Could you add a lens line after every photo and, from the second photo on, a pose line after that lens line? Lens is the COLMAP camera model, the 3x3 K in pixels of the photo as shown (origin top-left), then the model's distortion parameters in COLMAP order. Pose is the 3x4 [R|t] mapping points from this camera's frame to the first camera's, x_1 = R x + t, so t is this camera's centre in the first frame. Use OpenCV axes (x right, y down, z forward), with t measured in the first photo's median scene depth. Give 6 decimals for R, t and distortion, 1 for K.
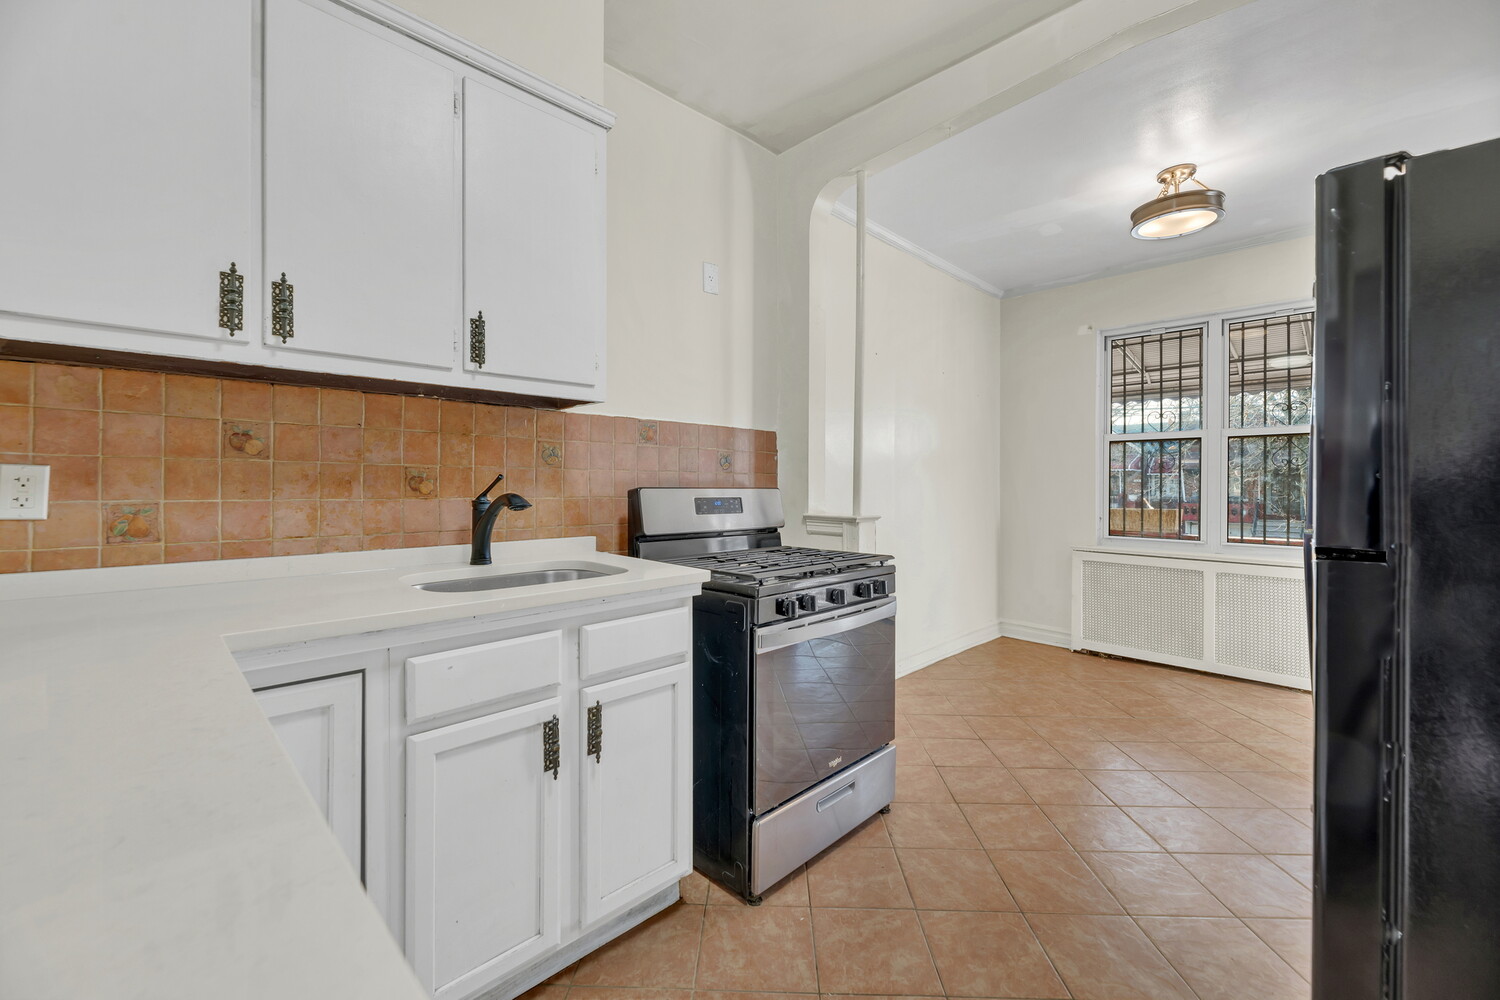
lens RADIAL K [[615.1, 0, 743.0], [0, 615.1, 488.0], [0, 0, 1]] dist [-0.001977, -0.000002]
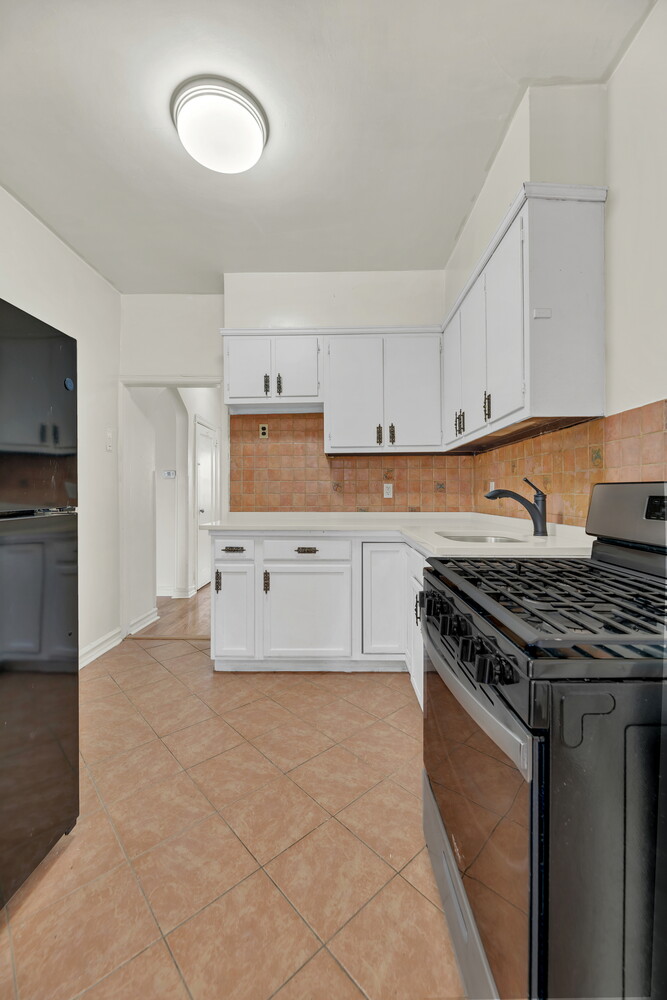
lens RADIAL K [[410.1, 0, 336.9], [0, 410.1, 492.0], [0, 0, 1]] dist [-0.001977, -0.000002]
pose [[-0.713838, -0.009036, -0.700252, 0.734100], [-0.008916, 0.999953, -0.003814, 0.024025], [0.700254, 0.003520, -0.713885, 1.522715]]
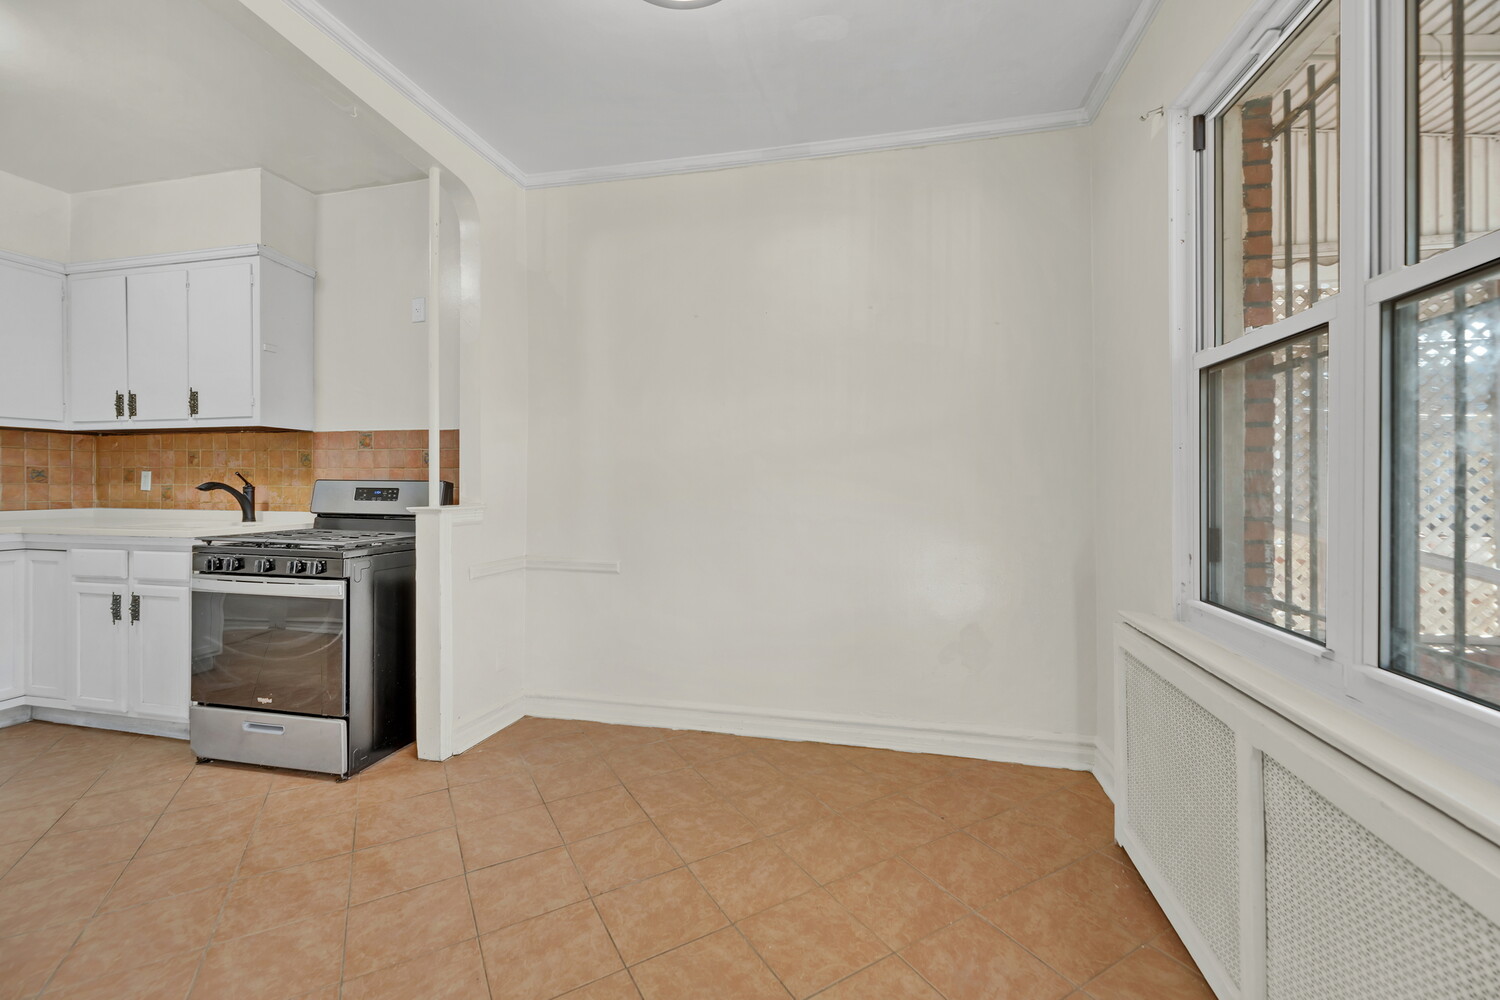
lens RADIAL K [[615.1, 0, 748.8], [0, 615.1, 487.5], [0, 0, 1]] dist [-0.001977, -0.000002]
pose [[0.534696, 0.001150, -0.845044, 2.080835], [-0.008914, 0.999951, -0.004280, 0.019600], [0.844998, 0.009822, 0.534680, 1.410418]]
